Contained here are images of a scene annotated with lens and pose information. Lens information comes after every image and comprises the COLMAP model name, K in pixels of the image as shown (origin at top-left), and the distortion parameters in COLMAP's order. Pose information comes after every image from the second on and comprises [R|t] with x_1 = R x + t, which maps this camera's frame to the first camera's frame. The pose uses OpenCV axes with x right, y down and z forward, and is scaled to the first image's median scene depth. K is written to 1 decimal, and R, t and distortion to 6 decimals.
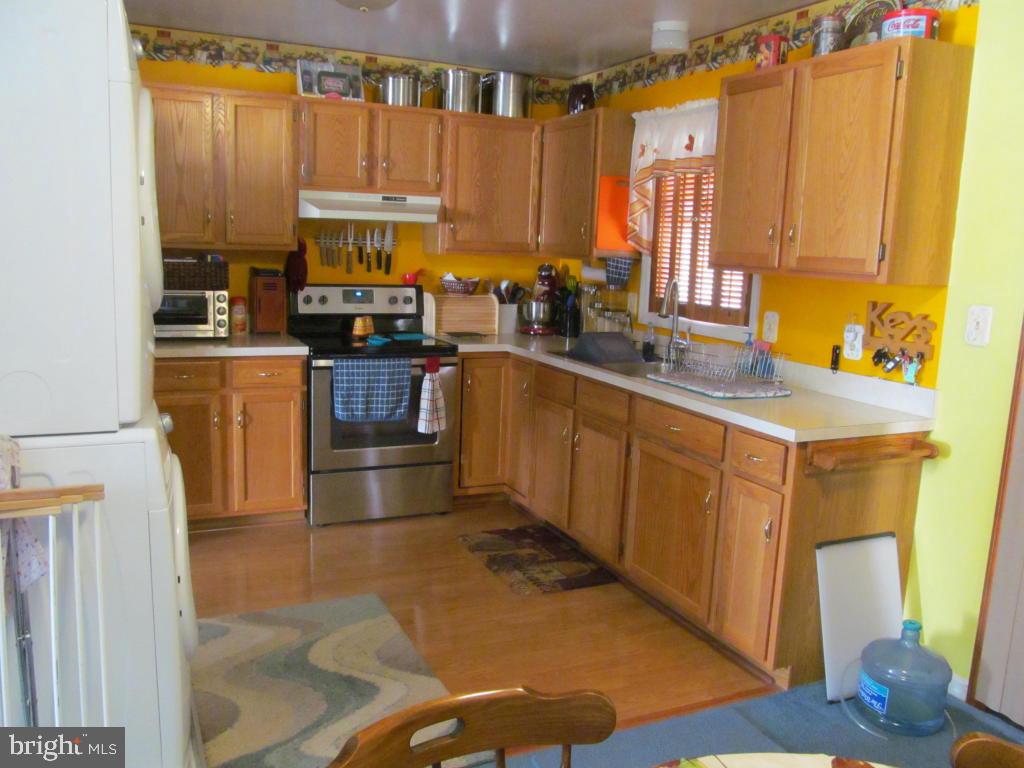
lens RADIAL K [[847.1, 0, 512.0], [0, 847.1, 384.0], [0, 0, 1]] dist [-0.060550, 0.020177]
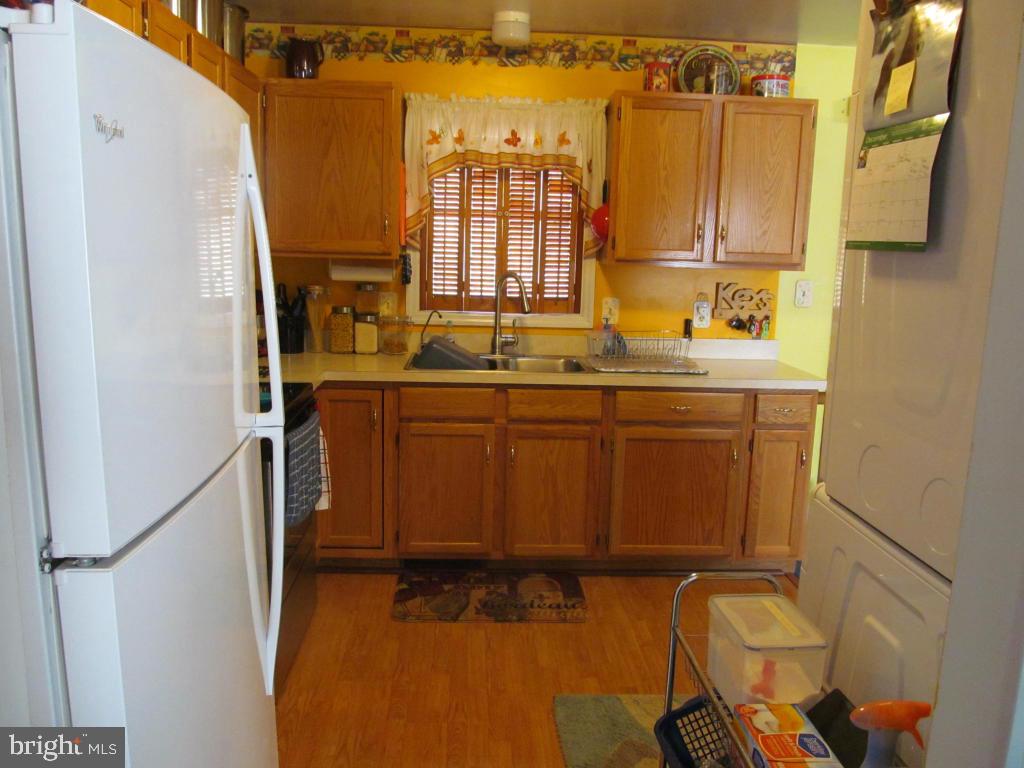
lens RADIAL K [[847.1, 0, 512.0], [0, 847.1, 384.0], [0, 0, 1]] dist [-0.060550, 0.020177]
pose [[0.376786, -0.183197, 0.908004, -0.777292], [0.141120, 0.980158, 0.139195, -0.143017], [-0.915487, 0.075690, 0.395163, 0.643445]]
